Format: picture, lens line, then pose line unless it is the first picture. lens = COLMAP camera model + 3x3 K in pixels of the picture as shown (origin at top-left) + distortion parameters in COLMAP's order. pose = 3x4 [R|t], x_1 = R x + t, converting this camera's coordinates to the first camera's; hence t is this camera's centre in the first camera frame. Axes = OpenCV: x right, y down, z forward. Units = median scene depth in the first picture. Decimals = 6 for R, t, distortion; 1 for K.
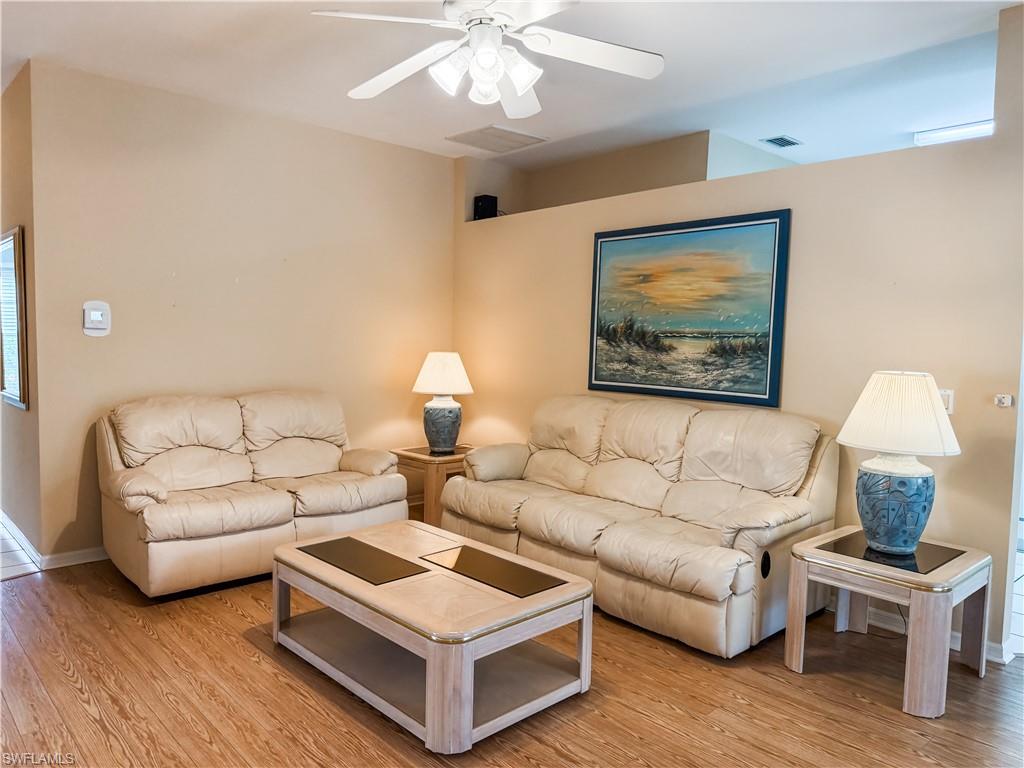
lens RADIAL K [[701.9, 0, 522.8], [0, 701.9, 393.8], [0, 0, 1]] dist [0.079354, -0.101305]
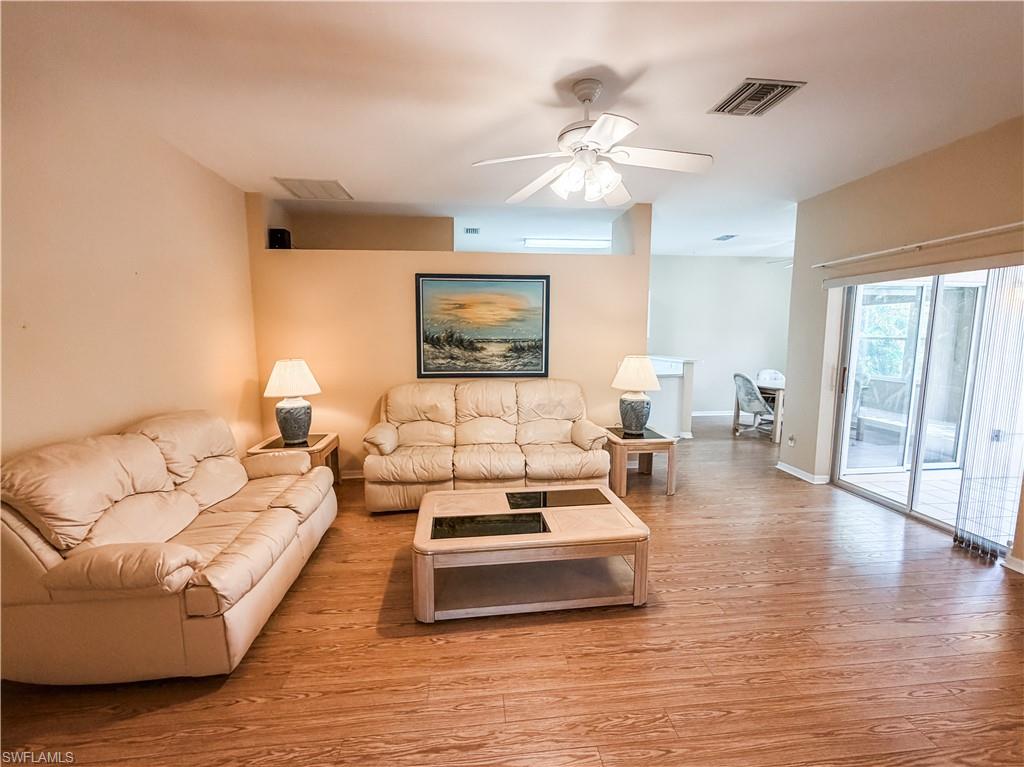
lens RADIAL K [[409.5, 0, 508.5], [0, 409.5, 382.5], [0, 0, 1]] dist [-0.000230, -0.000005]
pose [[0.616094, -0.116865, 0.778955, -0.529964], [0.078279, 0.993121, 0.087084, -0.065160], [-0.783773, 0.007324, 0.621004, 0.340071]]
